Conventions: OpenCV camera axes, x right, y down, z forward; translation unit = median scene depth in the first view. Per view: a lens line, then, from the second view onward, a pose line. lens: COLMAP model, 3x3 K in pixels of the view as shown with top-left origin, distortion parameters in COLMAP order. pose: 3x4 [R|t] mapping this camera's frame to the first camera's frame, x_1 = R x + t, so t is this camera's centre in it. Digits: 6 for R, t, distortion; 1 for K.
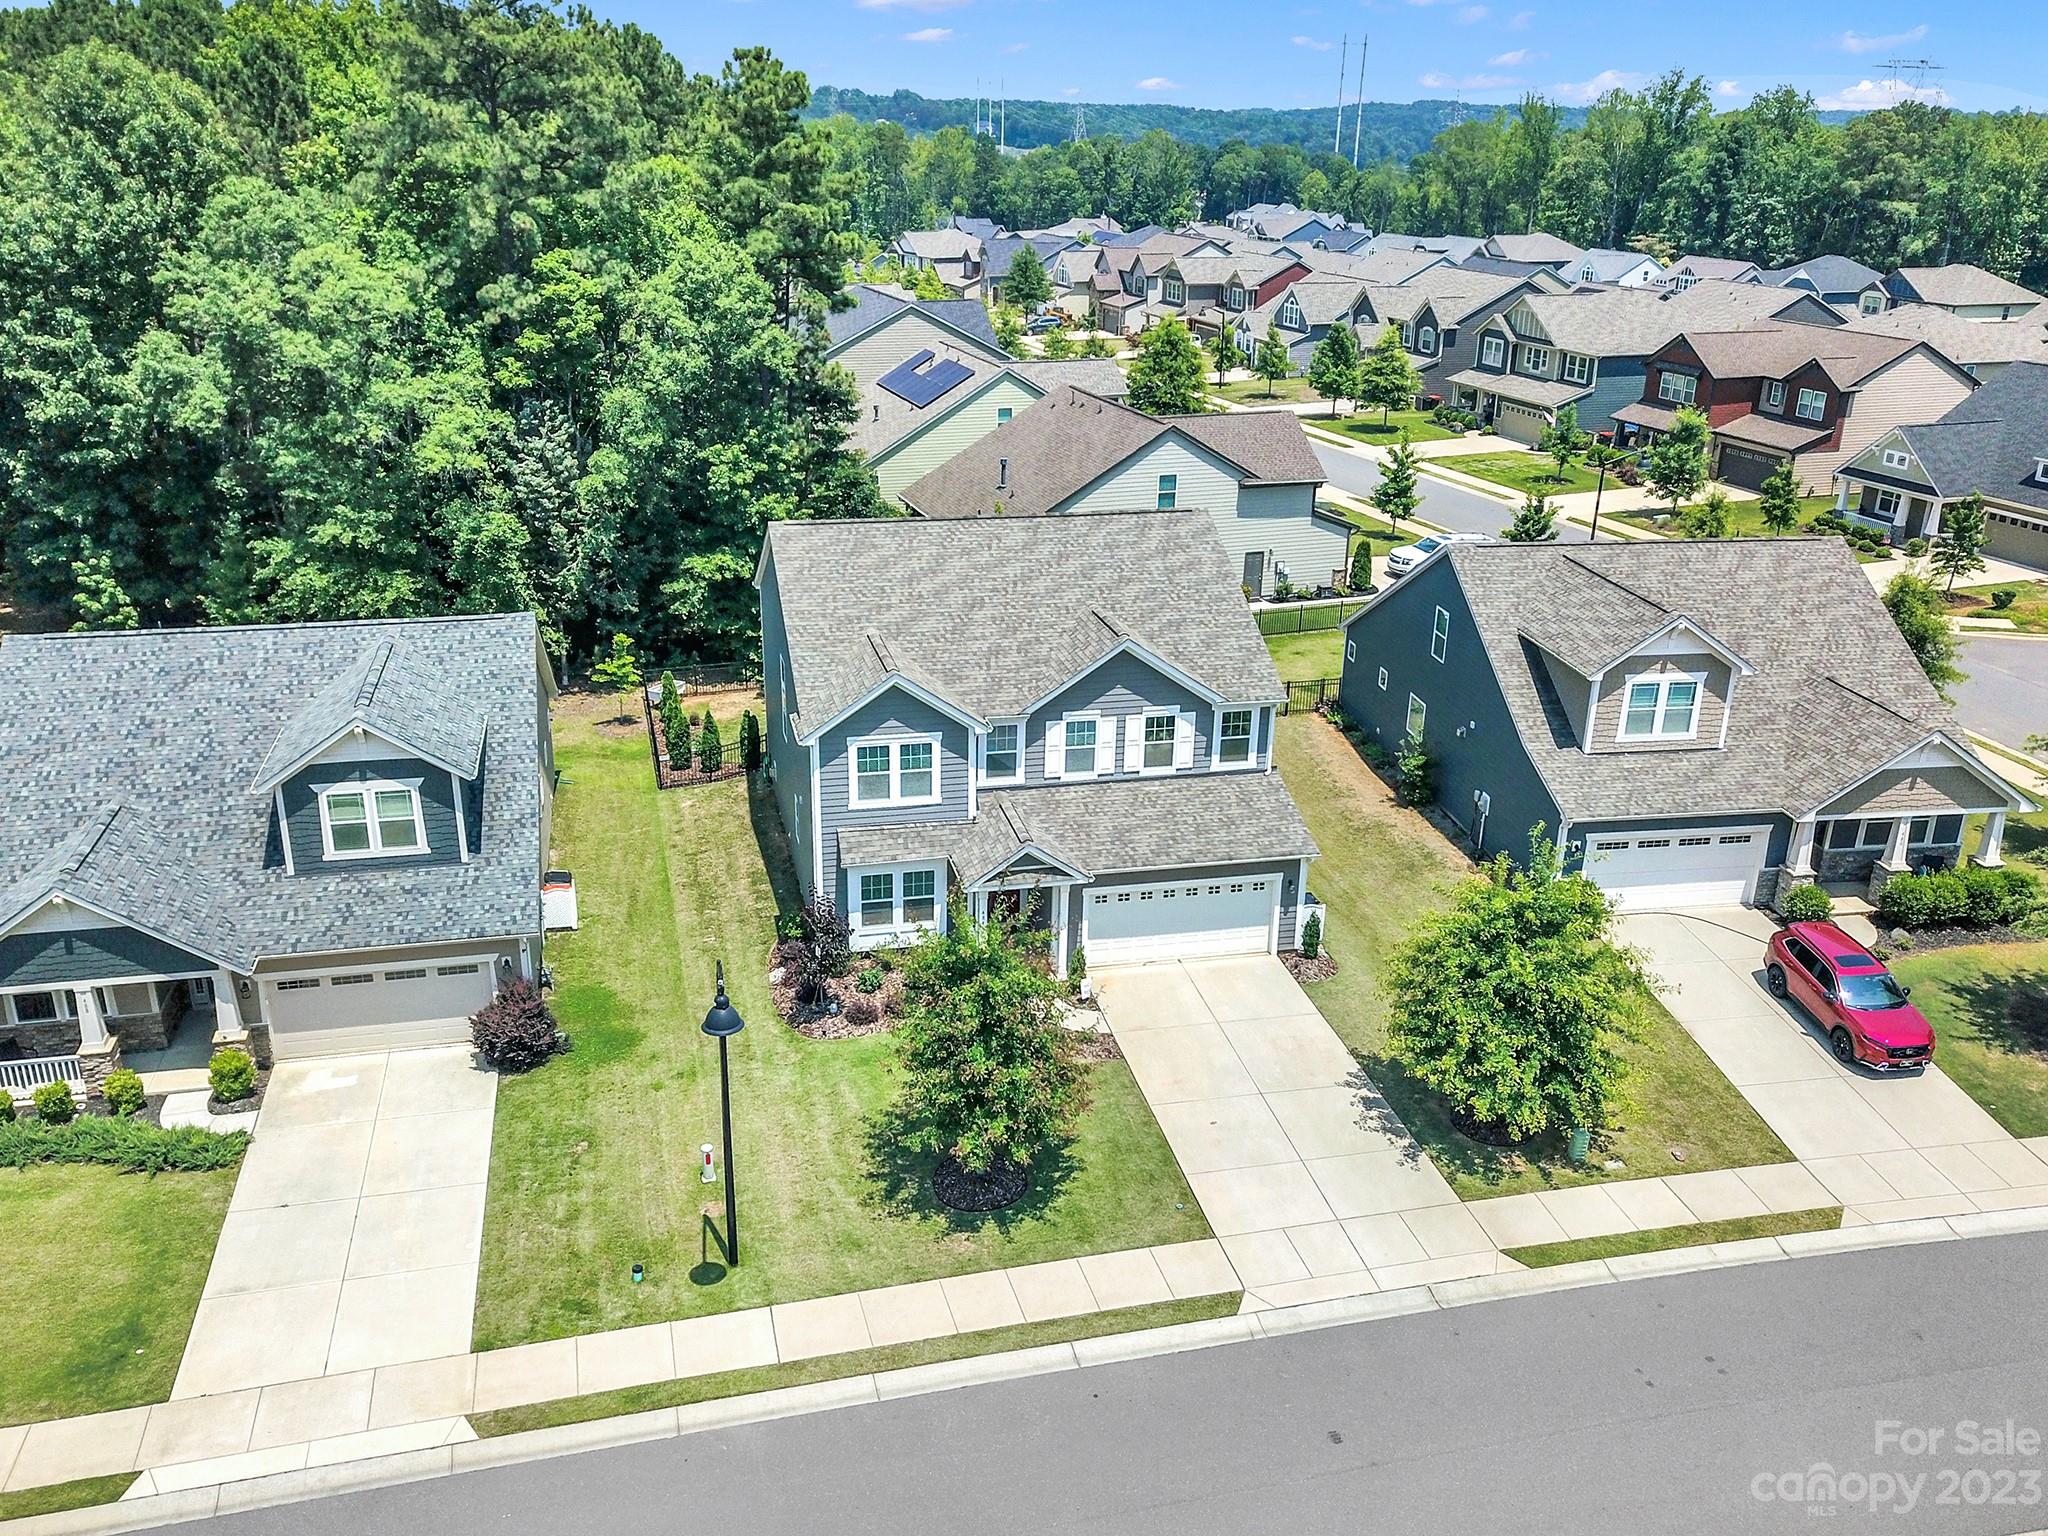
lens RADIAL K [[1590.0, 0, 1020.2], [0, 1590.0, 779.4], [0, 0, 1]] dist [0.074904, 0.002374]
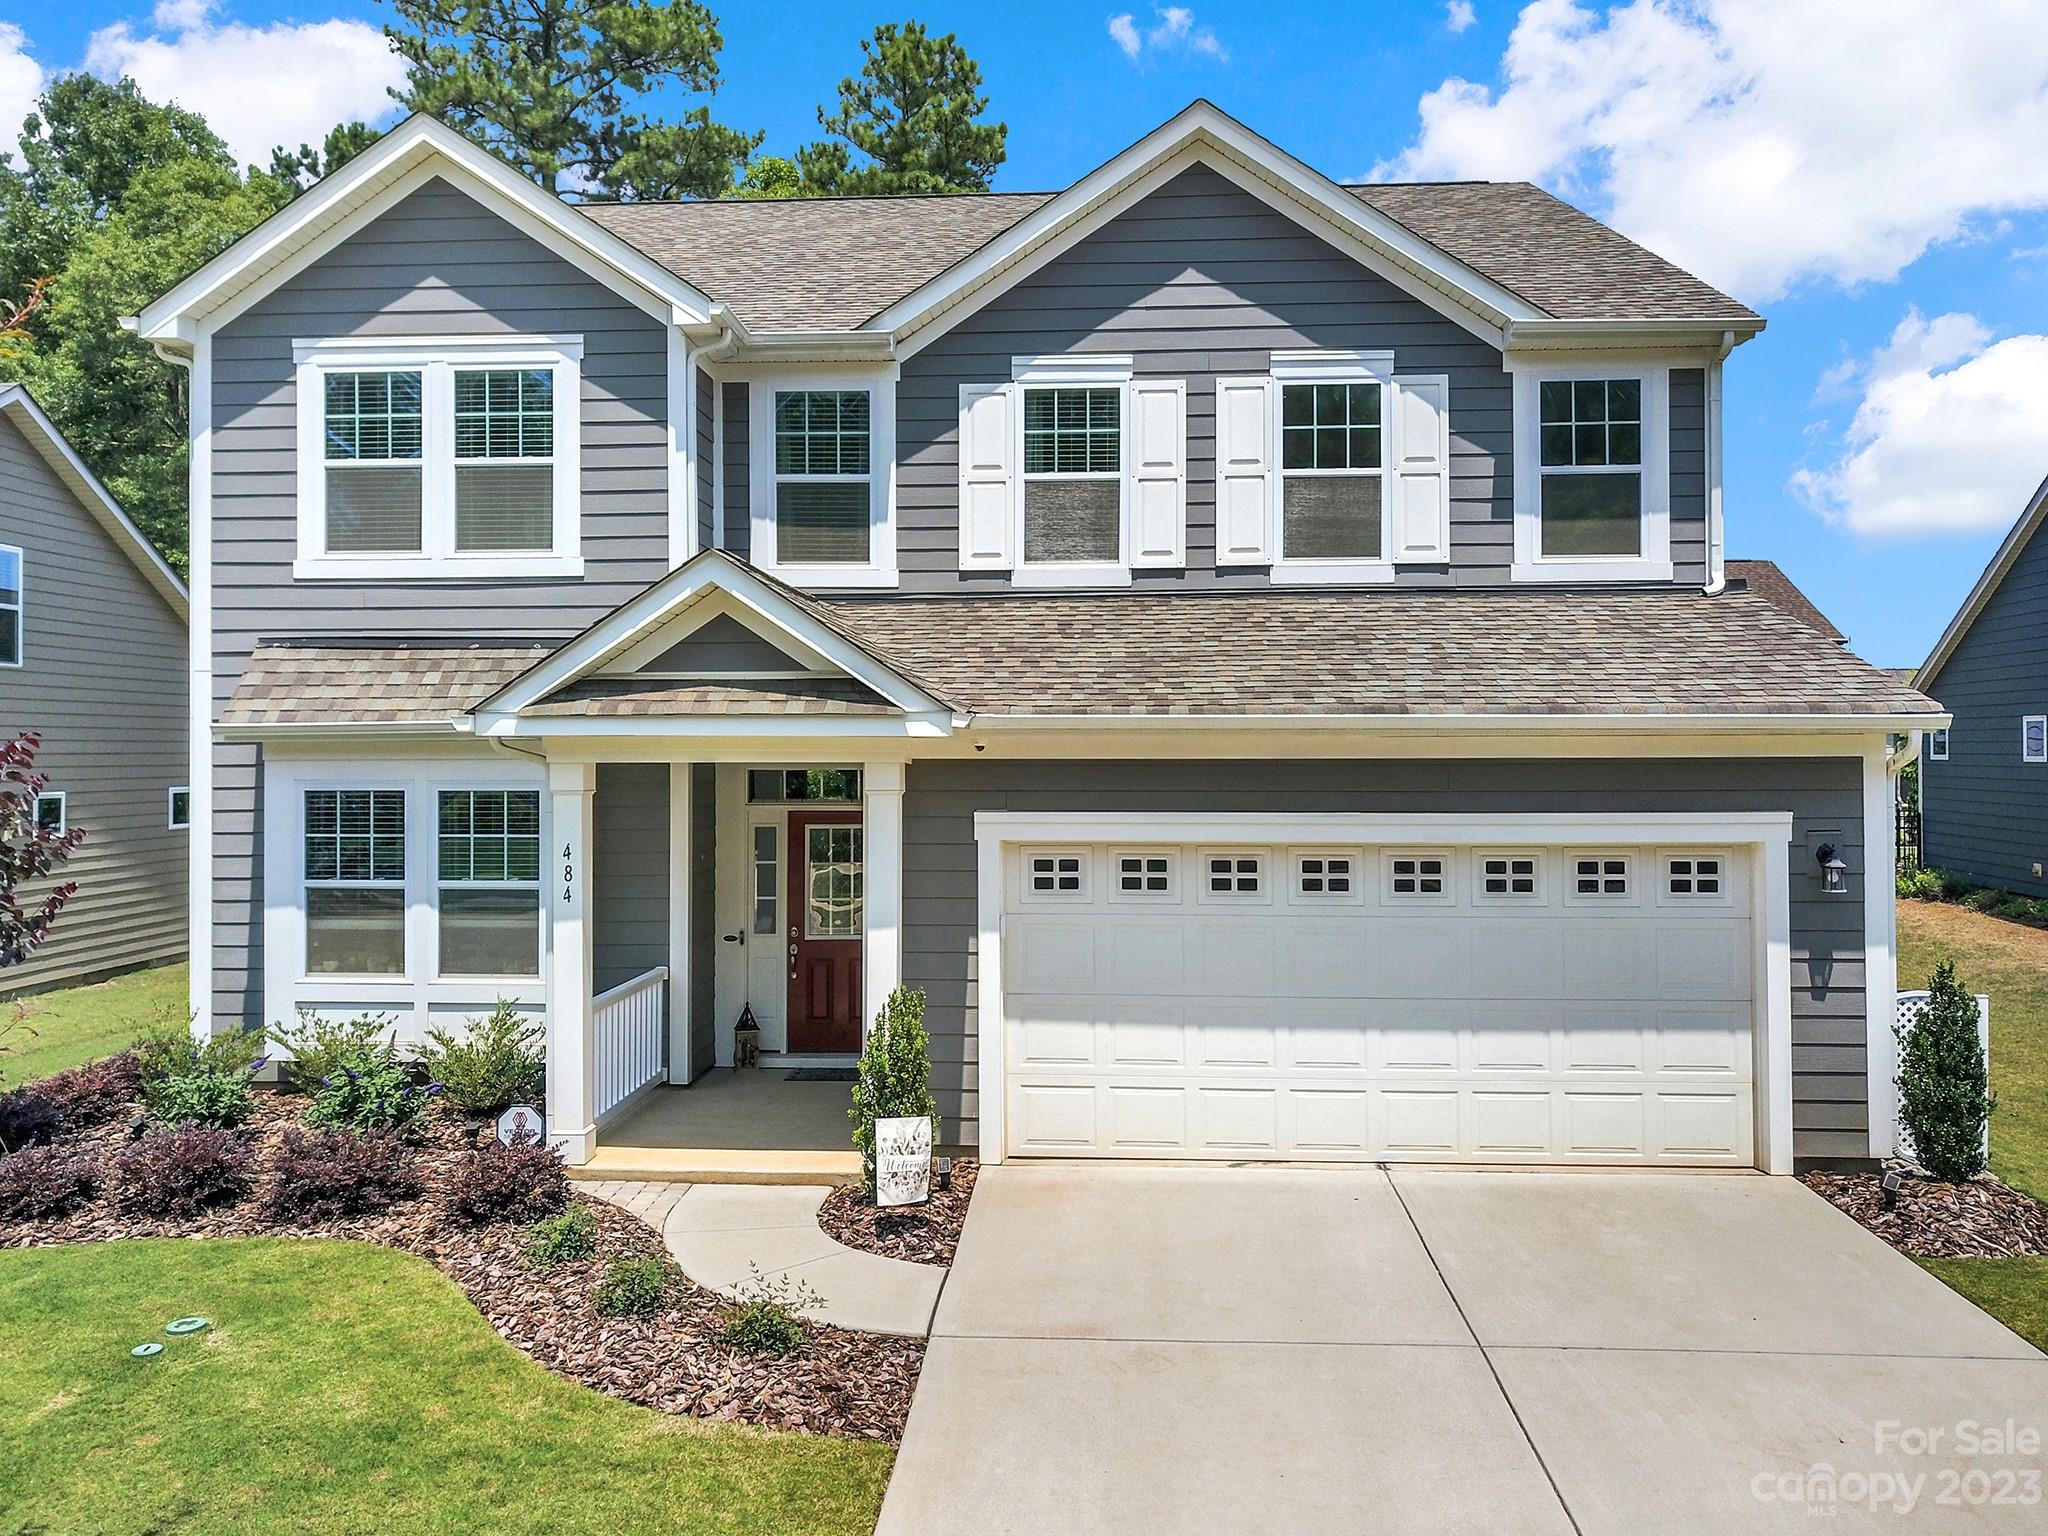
lens RADIAL K [[1567.6, 0, 1053.6], [0, 1567.6, 764.9], [0, 0, 1]] dist [-0.002448, -0.001361]
pose [[0.958411, -0.022273, -0.284520, 0.123006], [-0.085167, 0.929202, -0.359626, 0.148136], [0.272386, 0.368902, 0.888660, 0.739040]]
